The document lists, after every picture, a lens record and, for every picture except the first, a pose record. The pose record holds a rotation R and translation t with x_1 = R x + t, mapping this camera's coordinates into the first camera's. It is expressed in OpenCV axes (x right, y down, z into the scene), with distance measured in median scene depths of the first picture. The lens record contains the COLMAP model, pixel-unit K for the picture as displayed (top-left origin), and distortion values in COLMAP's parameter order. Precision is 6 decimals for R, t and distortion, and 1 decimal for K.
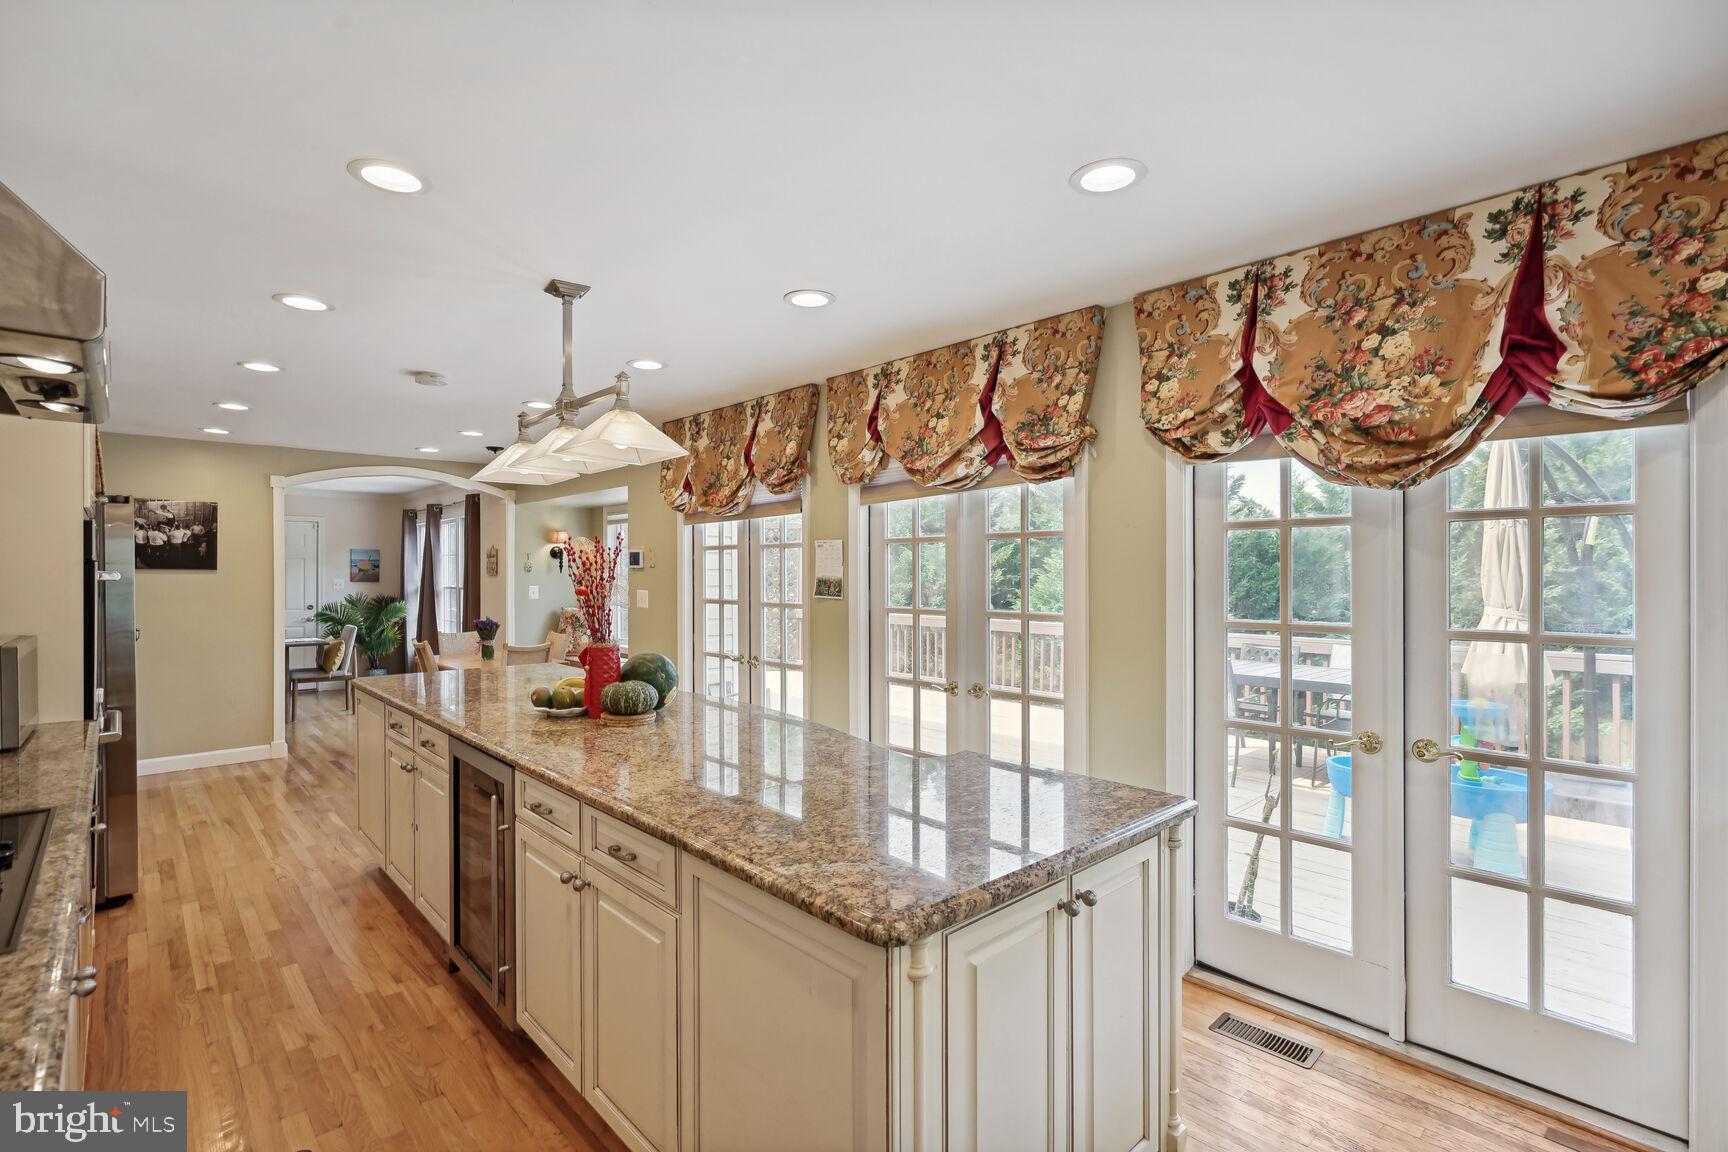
lens RADIAL K [[793.5, 0, 858.9], [0, 793.5, 578.6], [0, 0, 1]] dist [0.002360, -0.000310]
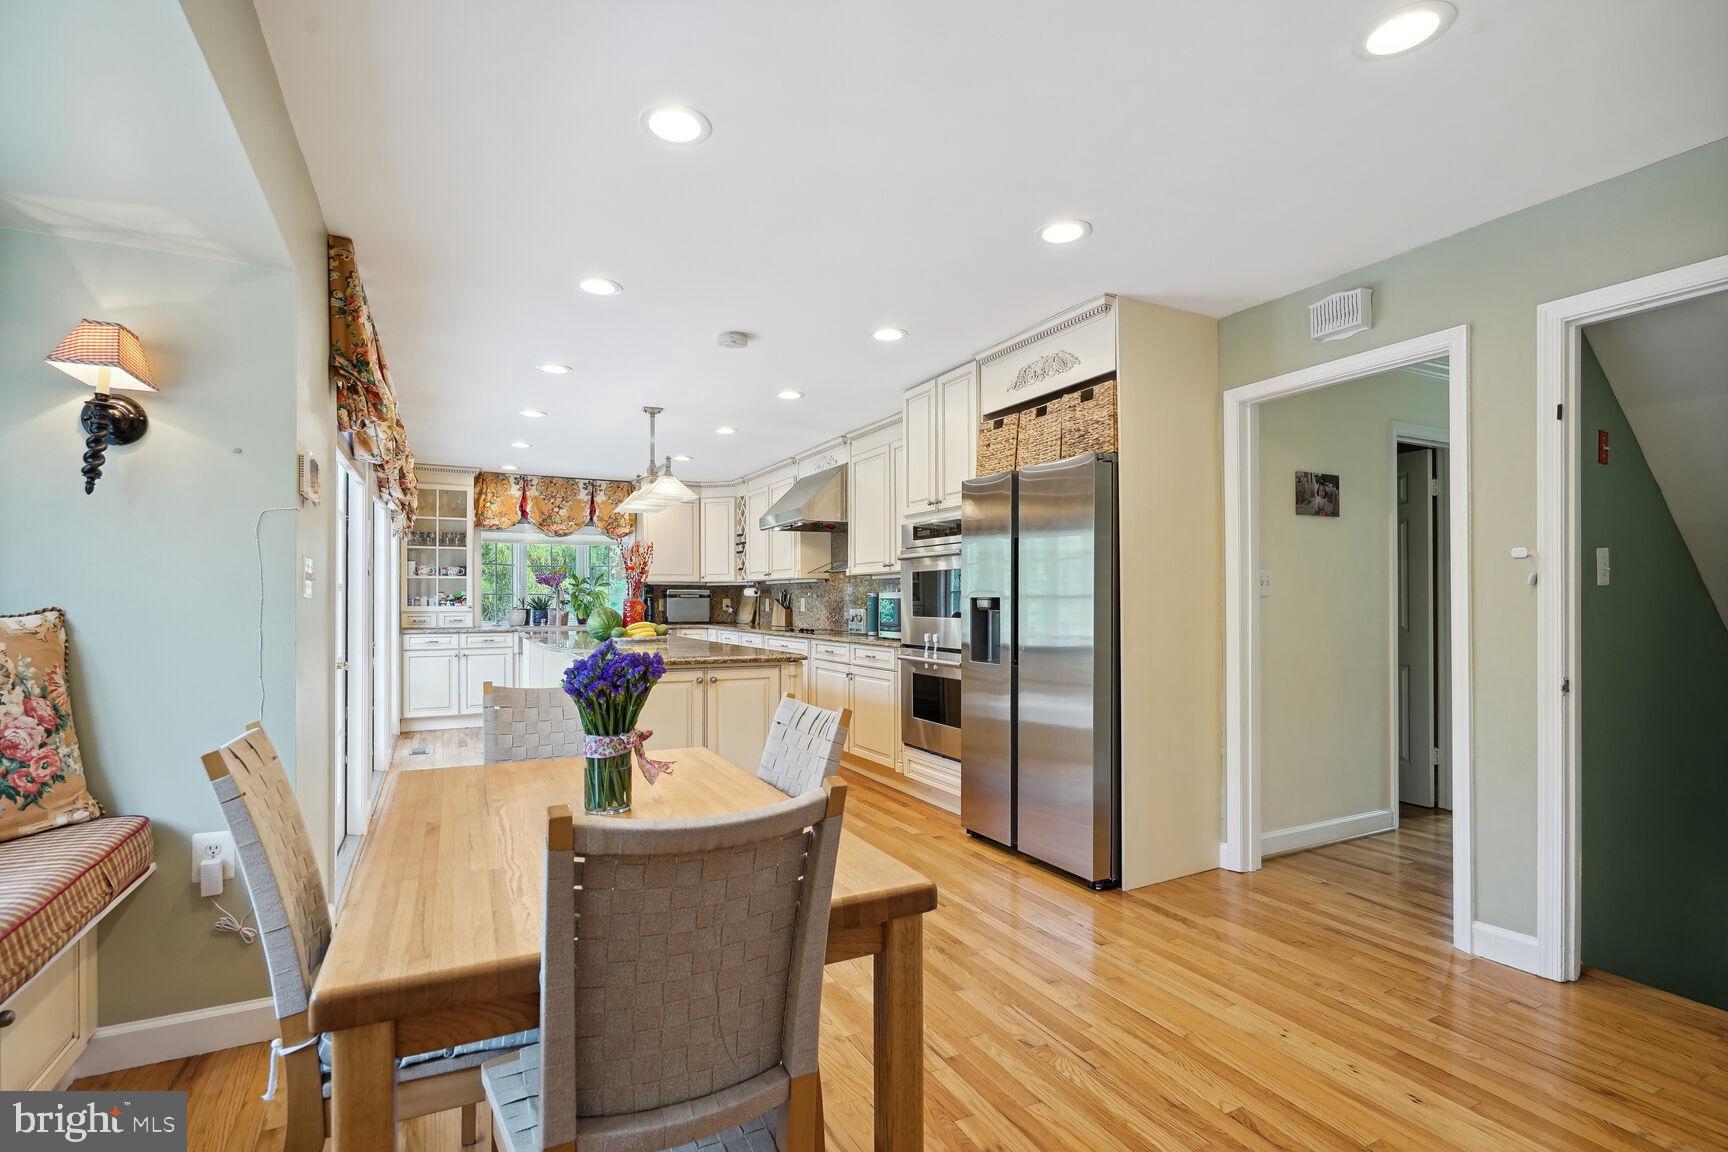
lens RADIAL K [[793.5, 0, 852.3], [0, 793.5, 590.8], [0, 0, 1]] dist [0.002360, -0.000310]
pose [[0.273997, 0.005616, 0.961714, -2.416175], [-0.000906, 0.999984, -0.005582, 0.081171], [-0.961730, 0.000658, 0.273997, -1.239967]]
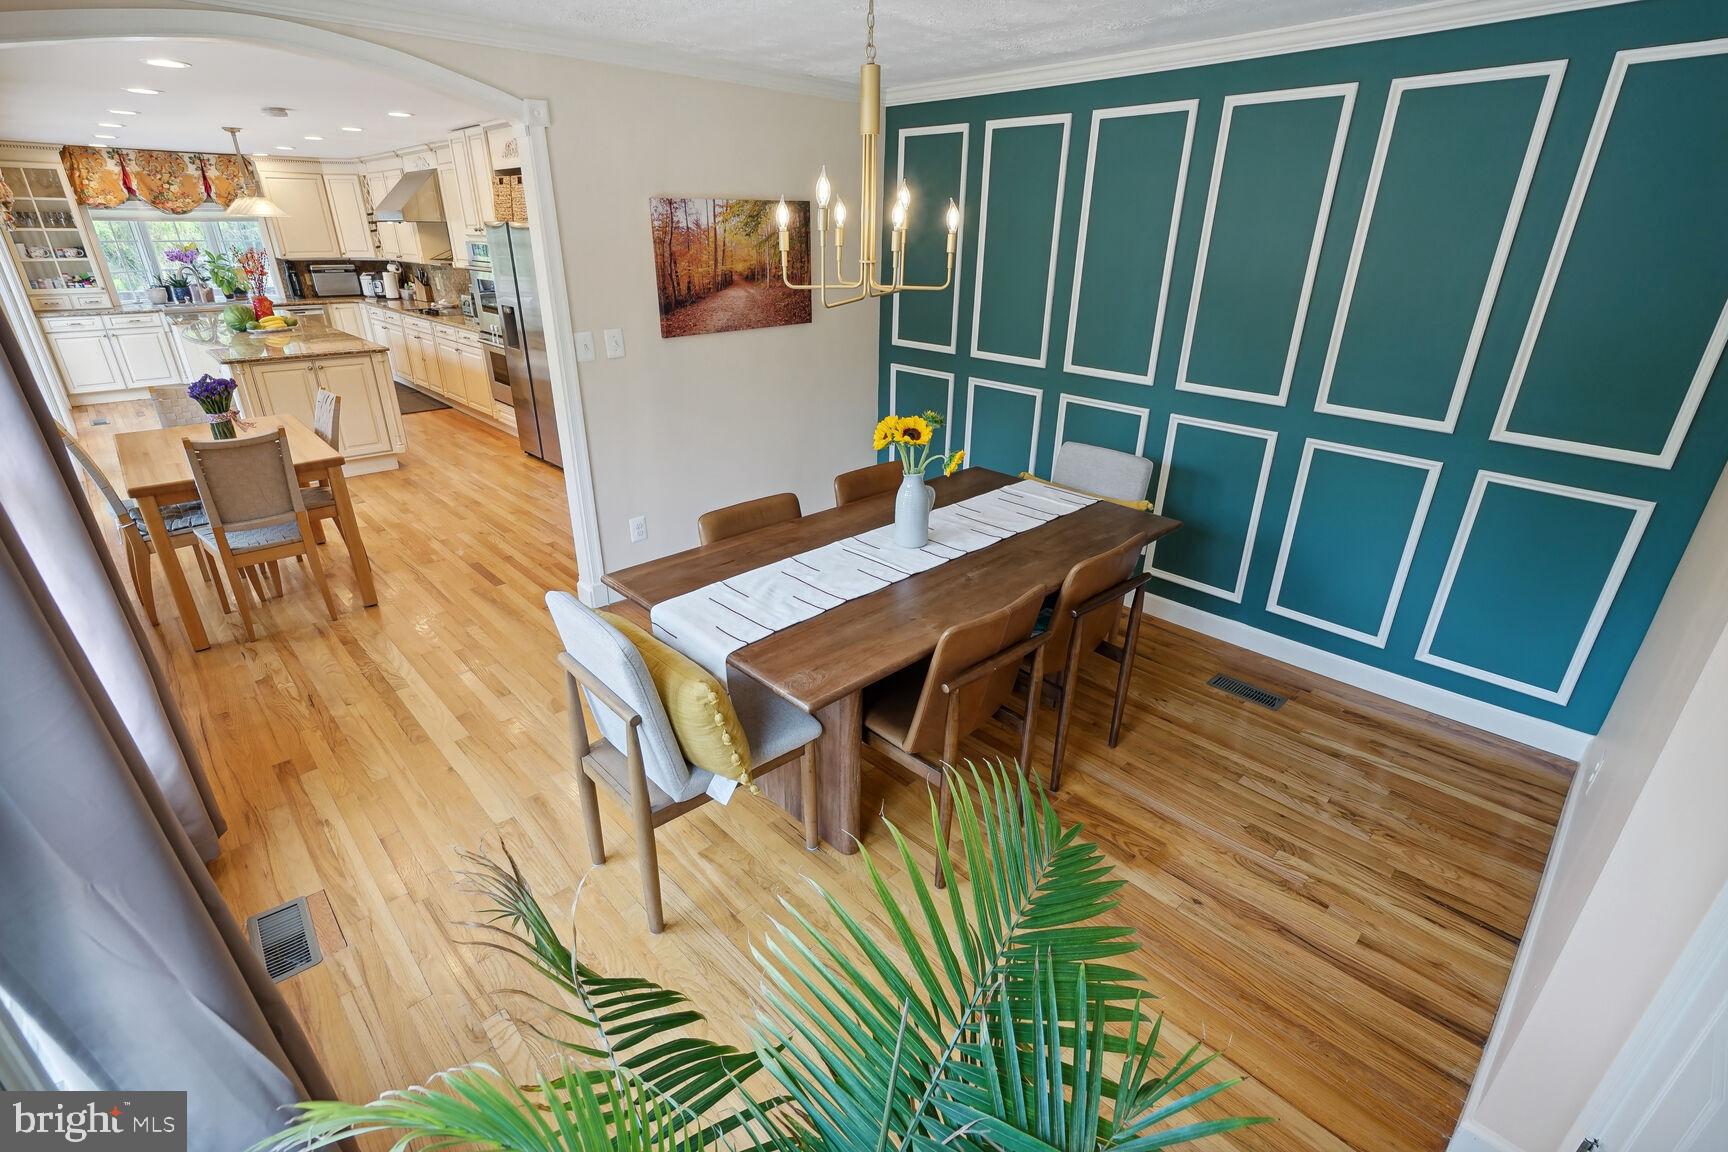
lens RADIAL K [[793.5, 0, 862.1], [0, 793.5, 567.1], [0, 0, 1]] dist [0.002360, -0.000310]
pose [[-0.008370, -0.401639, 0.915760, -3.530316], [-0.010973, 0.915774, 0.401545, -0.199480], [-0.999905, -0.006688, -0.012072, -2.228465]]
